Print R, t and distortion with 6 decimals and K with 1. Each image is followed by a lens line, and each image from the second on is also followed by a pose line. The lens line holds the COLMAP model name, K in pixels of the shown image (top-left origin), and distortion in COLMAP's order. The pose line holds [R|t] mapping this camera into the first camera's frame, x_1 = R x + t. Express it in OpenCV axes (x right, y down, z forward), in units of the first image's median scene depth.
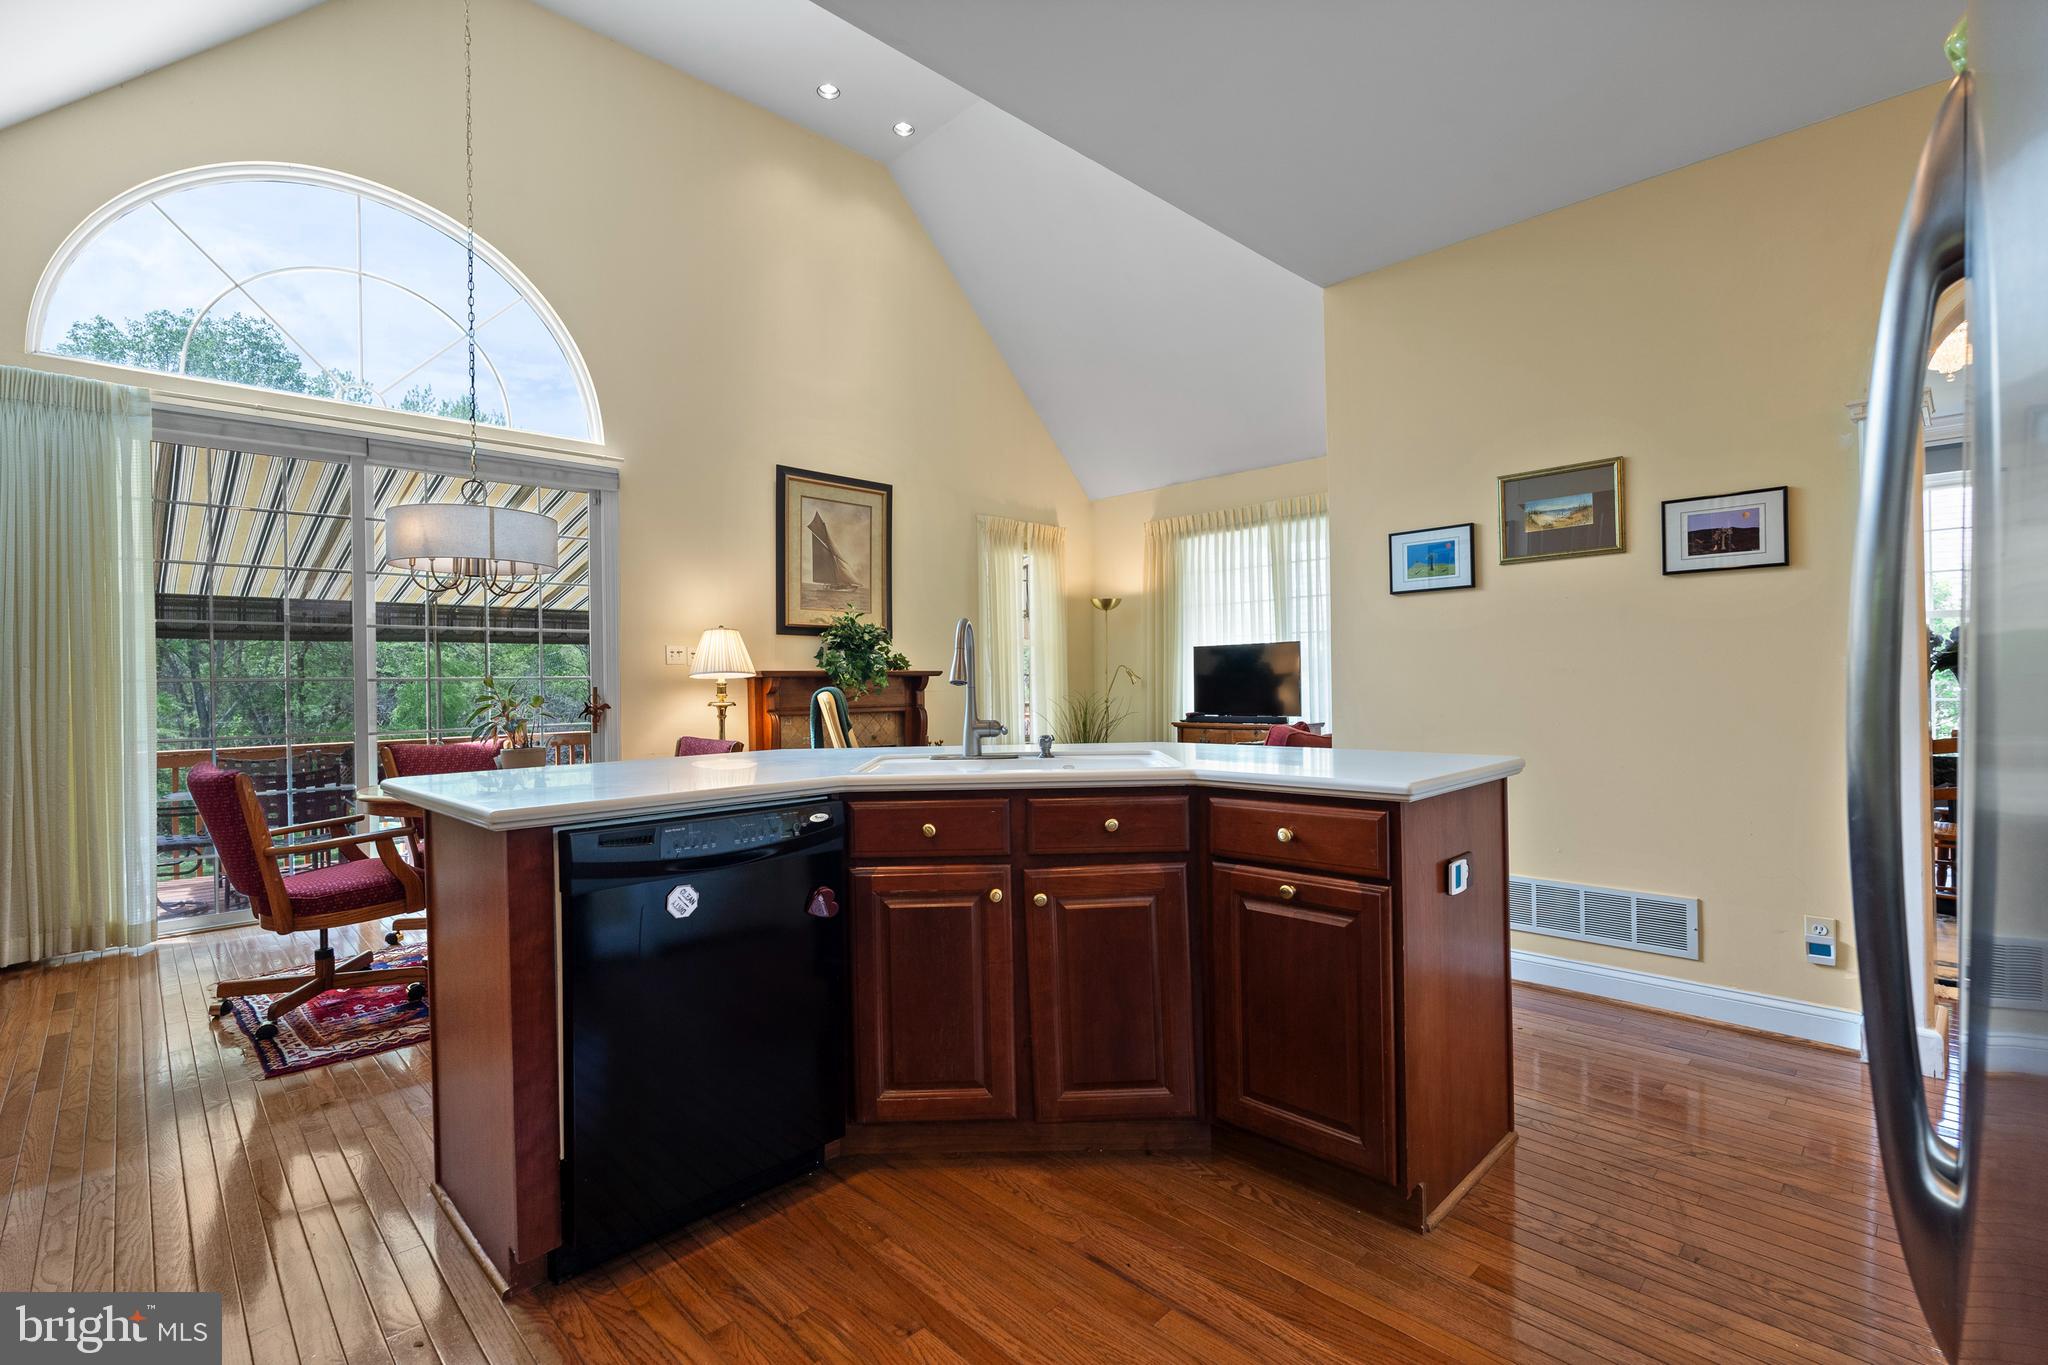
lens RADIAL K [[922.4, 0, 1022.2], [0, 922.4, 685.1], [0, 0, 1]] dist [-0.000698, 0.000521]
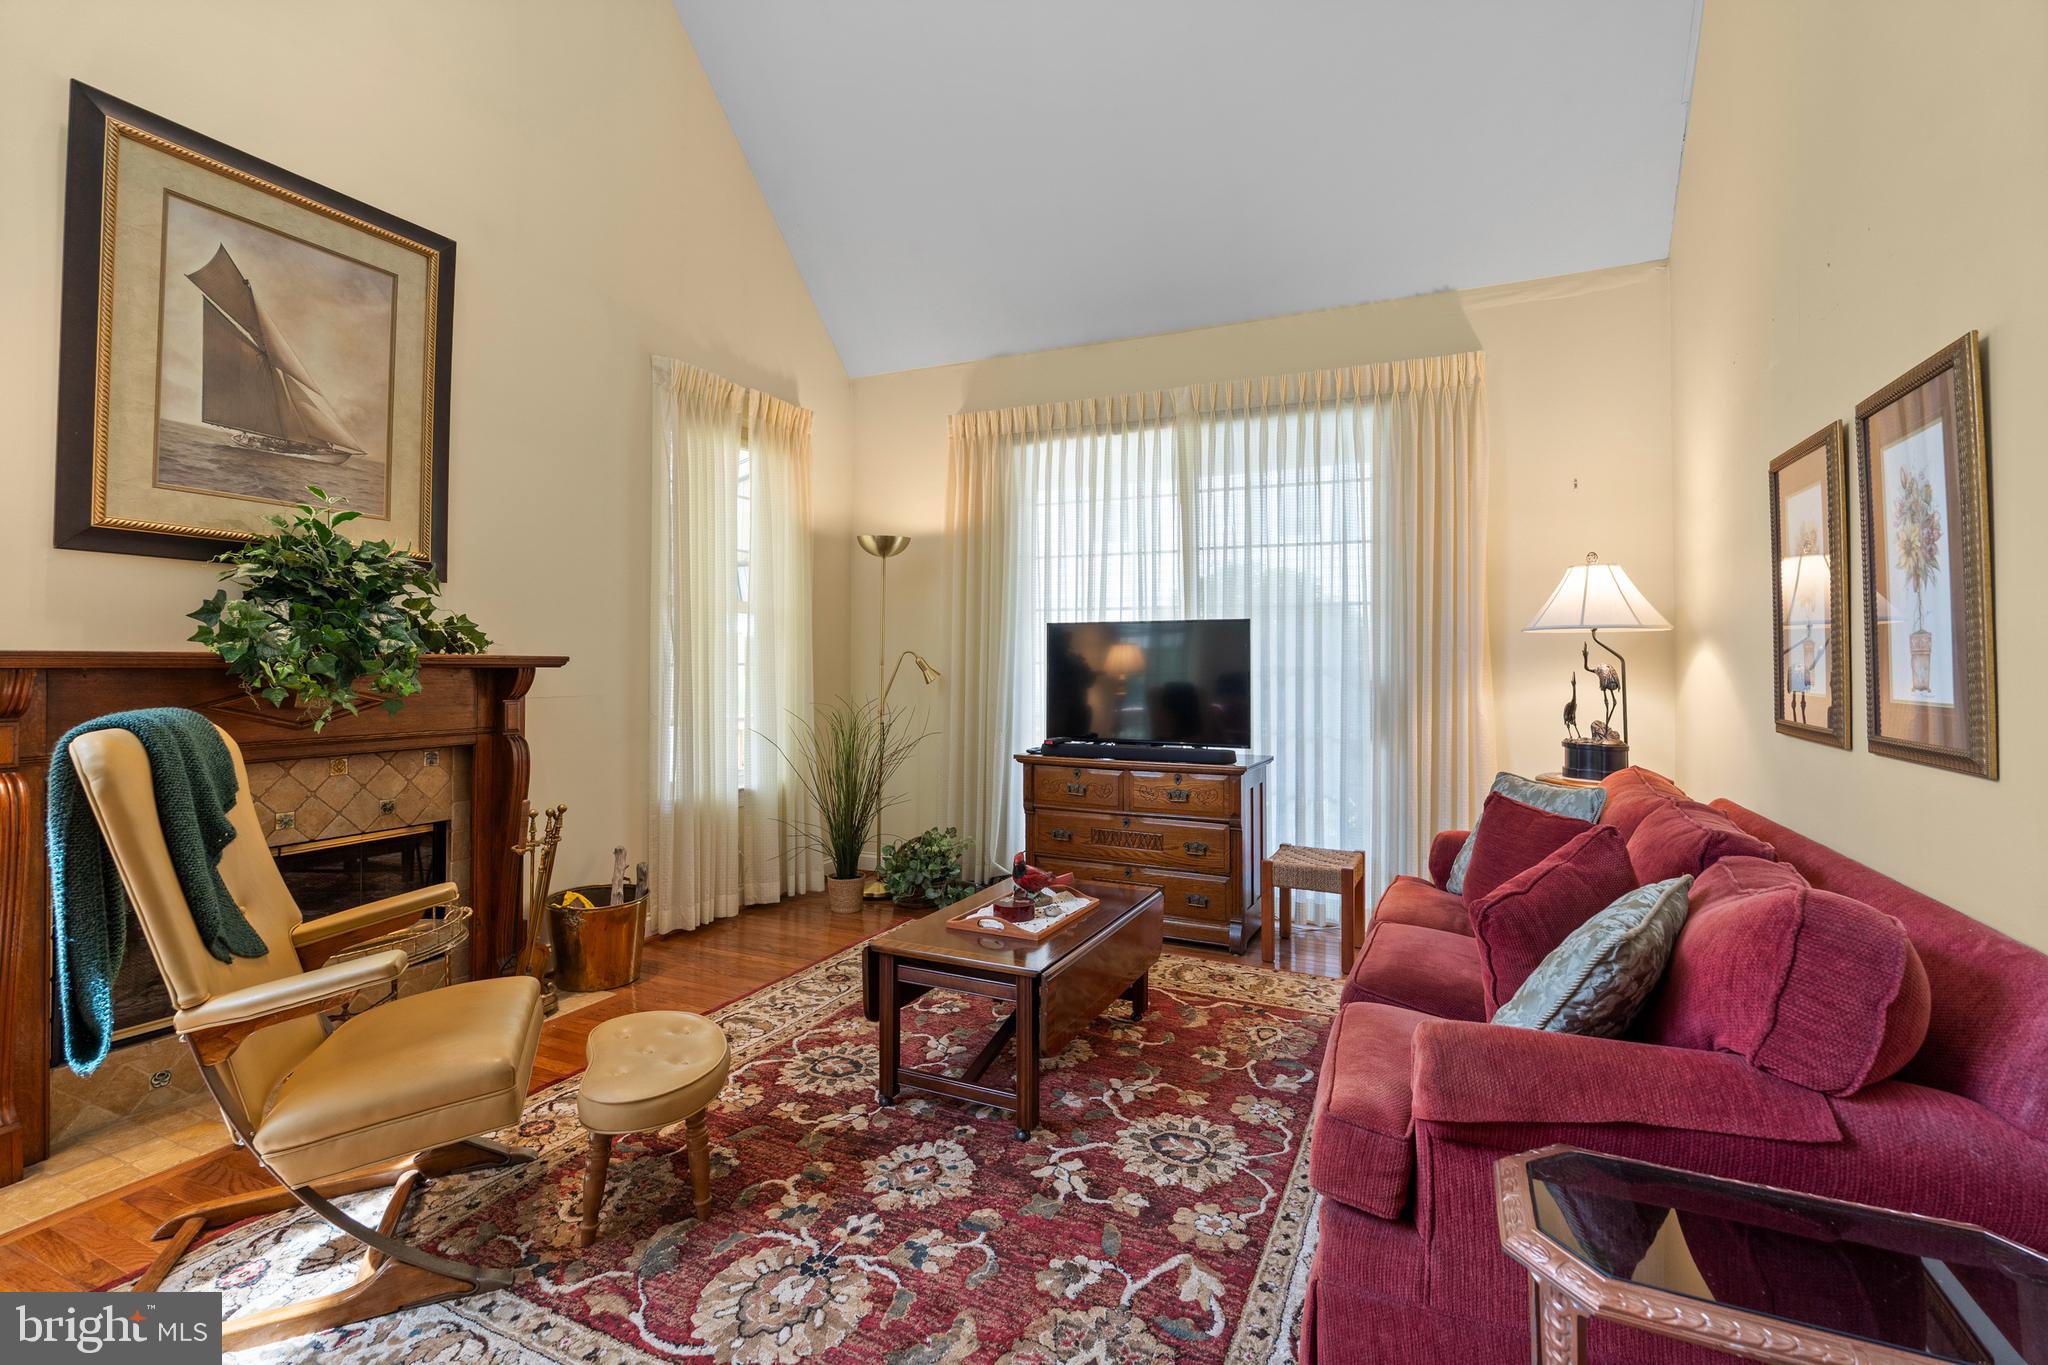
lens RADIAL K [[922.4, 0, 1027.6], [0, 922.4, 653.5], [0, 0, 1]] dist [-0.000698, 0.000521]
pose [[0.933678, 0.022075, 0.357432, -0.037015], [-0.017370, 0.999715, -0.016368, -0.013477], [-0.357692, 0.009074, 0.933796, 0.486062]]
